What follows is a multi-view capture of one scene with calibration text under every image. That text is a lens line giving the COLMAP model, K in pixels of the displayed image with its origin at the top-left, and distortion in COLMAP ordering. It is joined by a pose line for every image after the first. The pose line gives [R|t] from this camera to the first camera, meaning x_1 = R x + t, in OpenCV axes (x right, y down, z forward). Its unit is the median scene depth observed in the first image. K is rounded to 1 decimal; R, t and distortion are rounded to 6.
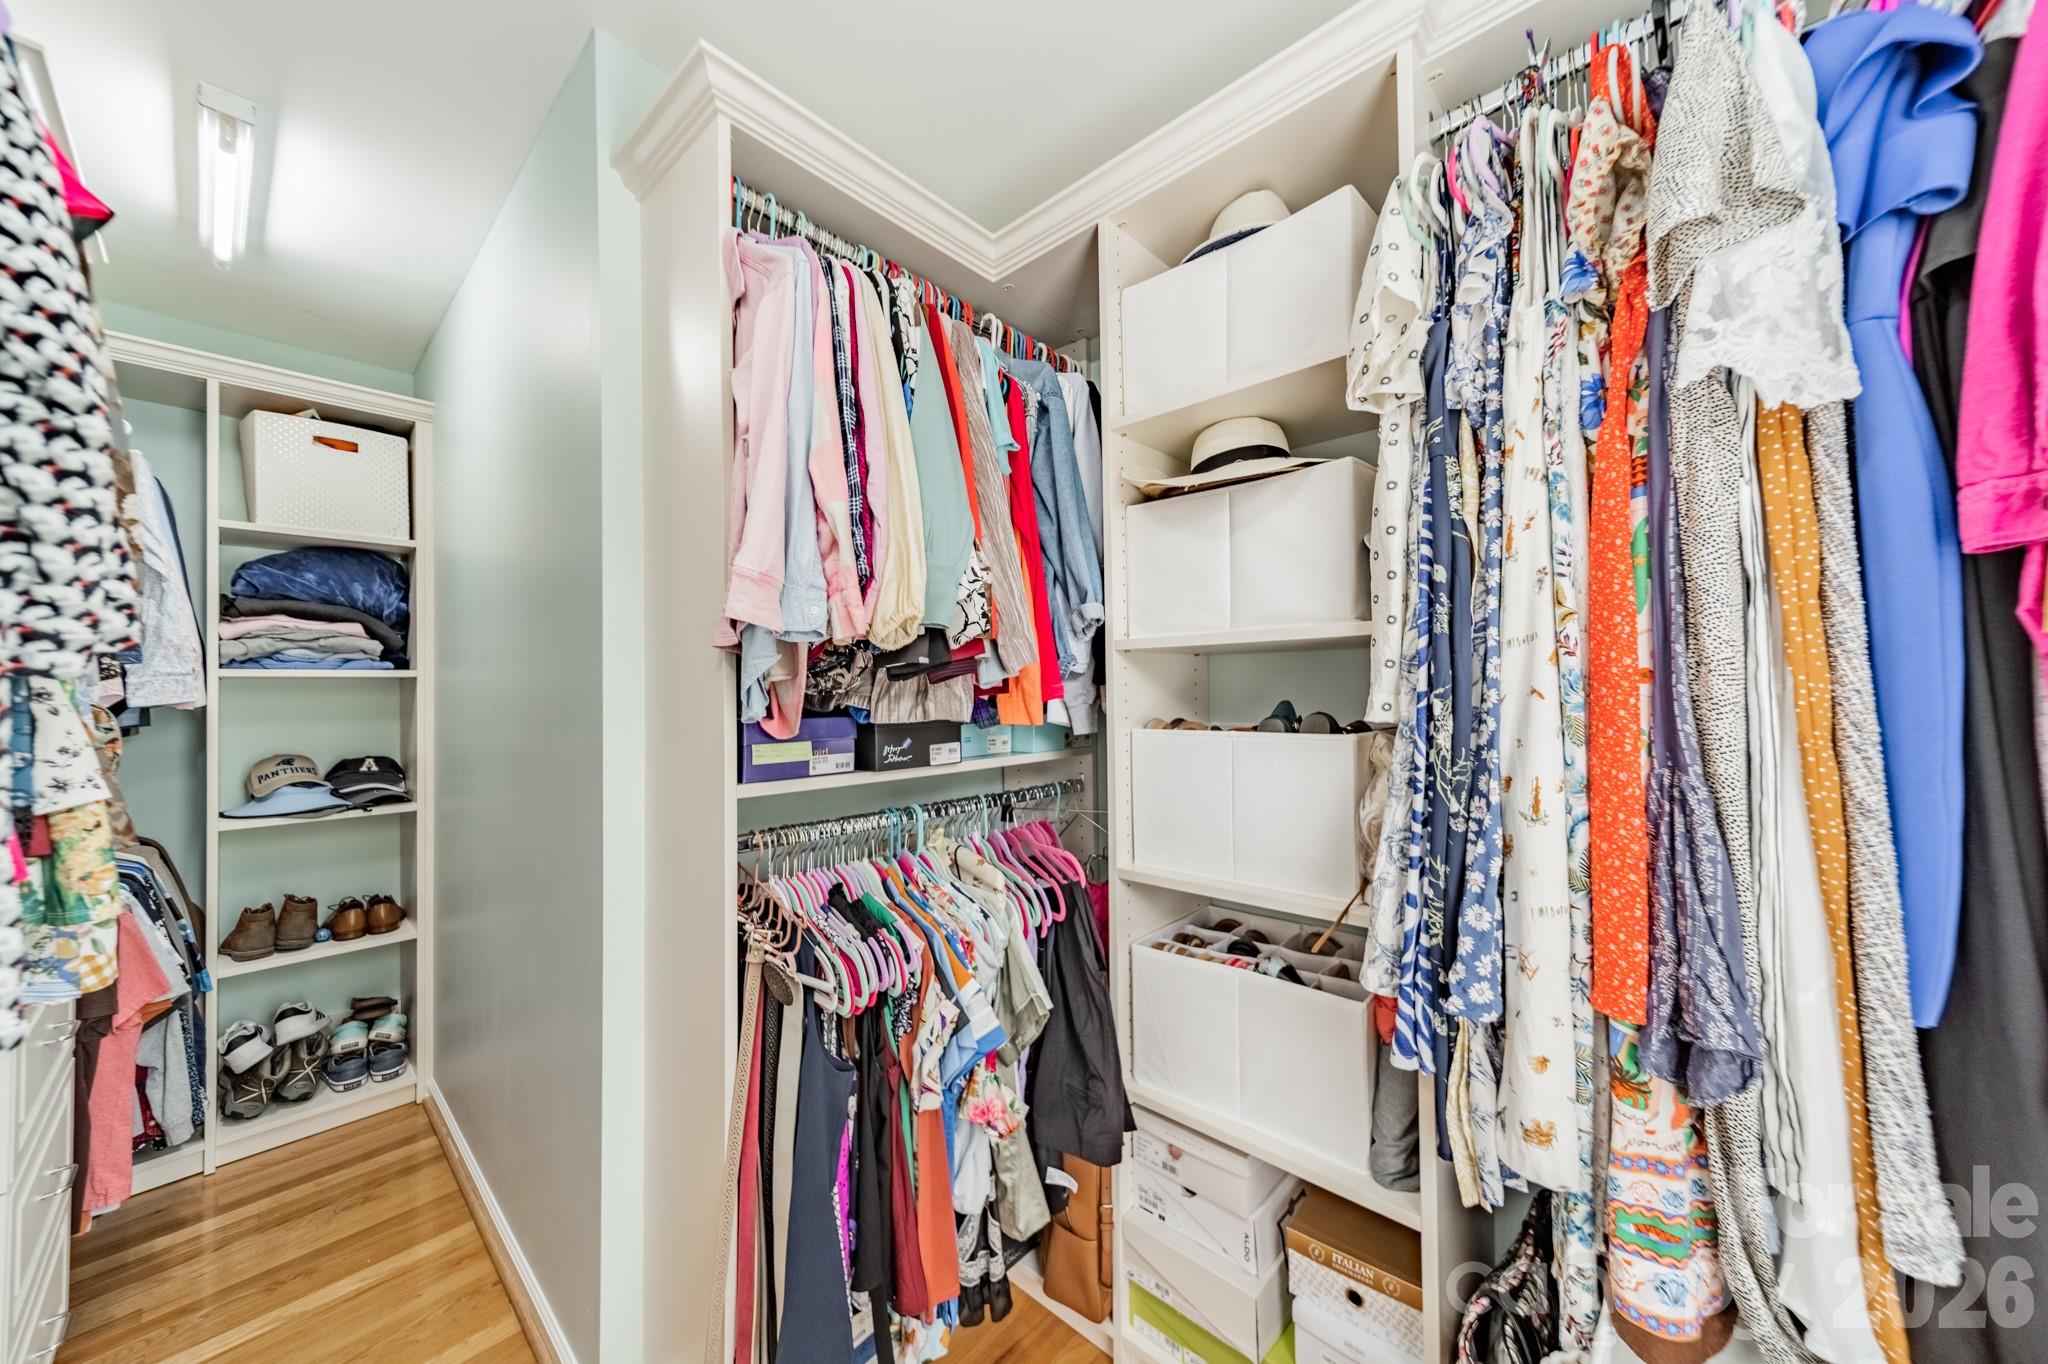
lens RADIAL K [[720.6, 0, 1031.2], [0, 720.6, 682.8], [0, 0, 1]] dist [0.007331, 0.000186]
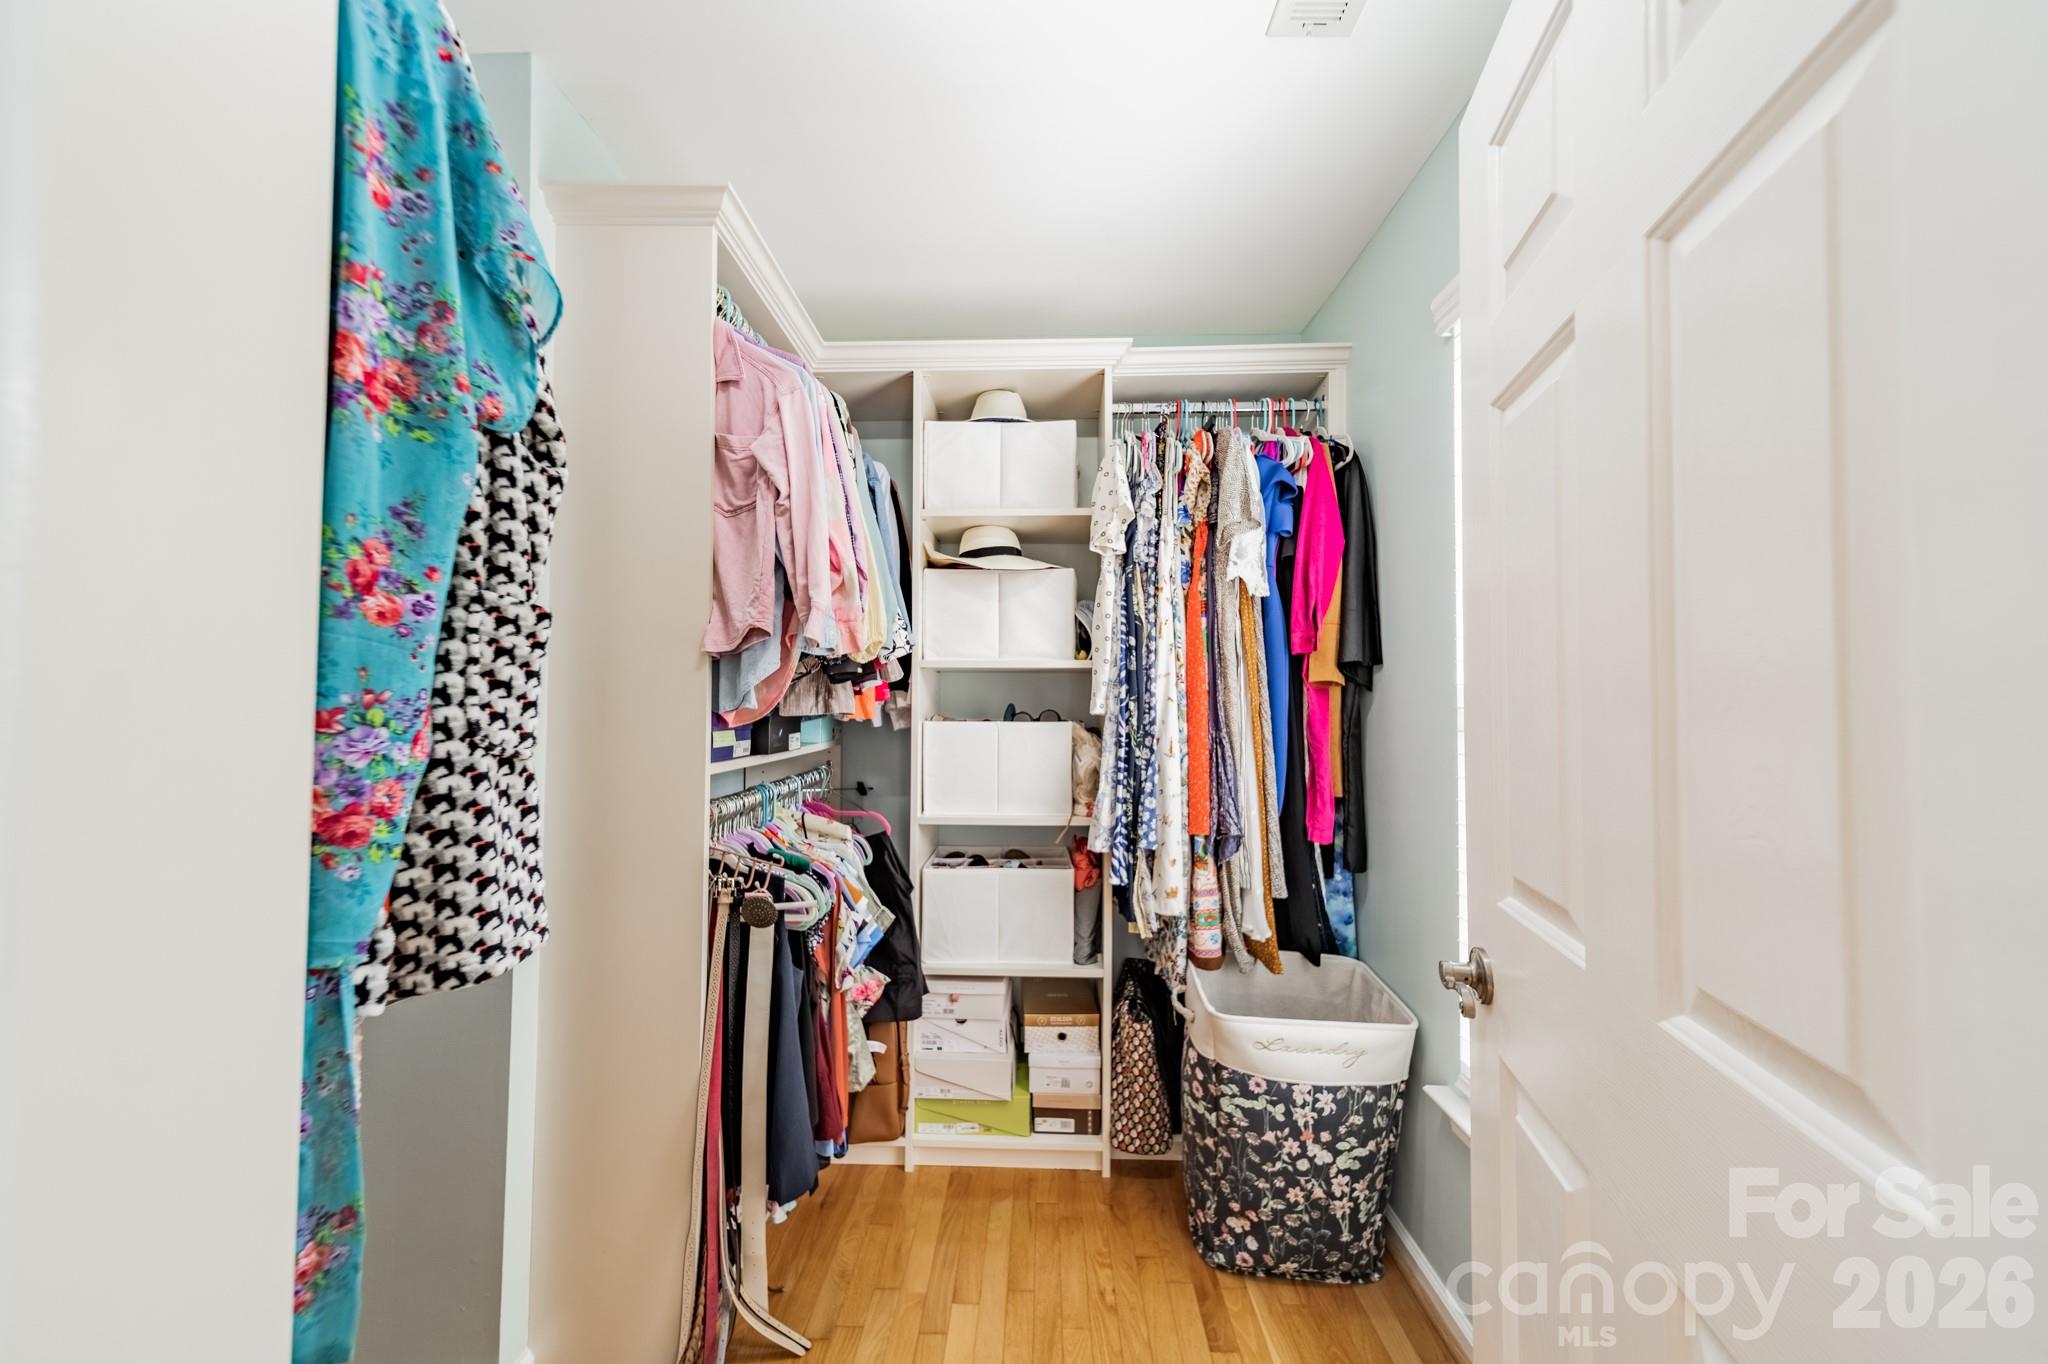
lens RADIAL K [[720.6, 0, 1031.2], [0, 720.6, 682.8], [0, 0, 1]] dist [0.007331, 0.000186]
pose [[0.756448, 0.030635, 0.653336, -1.002107], [-0.023058, 0.999531, -0.020171, 0.016416], [-0.653647, 0.000193, 0.756799, -0.373356]]
